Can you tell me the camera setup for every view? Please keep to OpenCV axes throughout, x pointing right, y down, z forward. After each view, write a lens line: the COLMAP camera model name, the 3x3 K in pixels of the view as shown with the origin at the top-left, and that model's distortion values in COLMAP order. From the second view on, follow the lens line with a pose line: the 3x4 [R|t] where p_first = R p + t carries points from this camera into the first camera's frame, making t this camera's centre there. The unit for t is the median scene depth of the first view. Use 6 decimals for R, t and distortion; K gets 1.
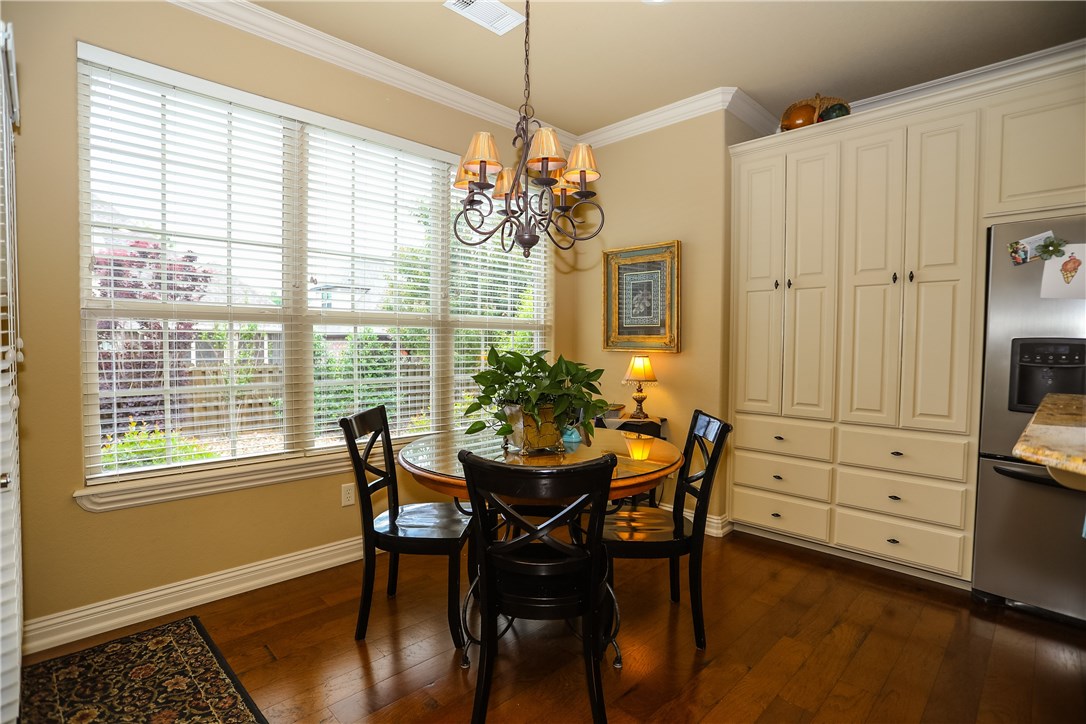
lens RADIAL K [[527.9, 0, 545.1], [0, 527.9, 365.8], [0, 0, 1]] dist [-0.065883, 0.025395]
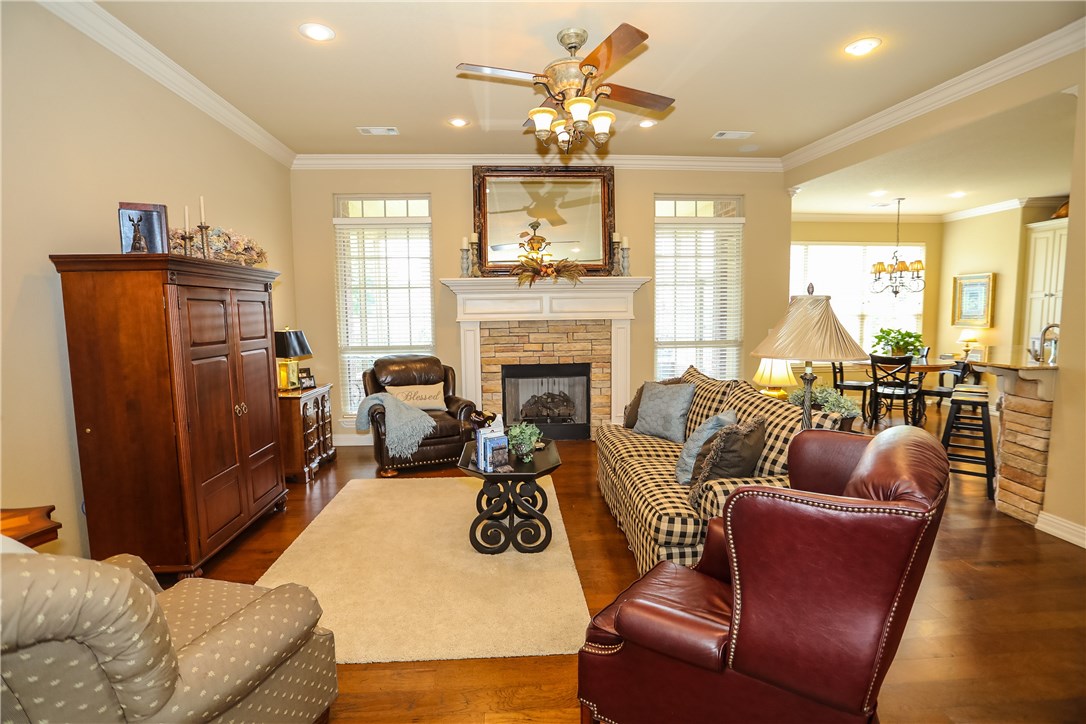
lens RADIAL K [[527.9, 0, 534.7], [0, 527.9, 373.3], [0, 0, 1]] dist [-0.065883, 0.025395]
pose [[0.750485, 0.042175, -0.659541, 0.395548], [-0.001929, 0.998097, 0.061629, 0.054046], [0.660885, -0.044979, 0.749138, -2.763524]]
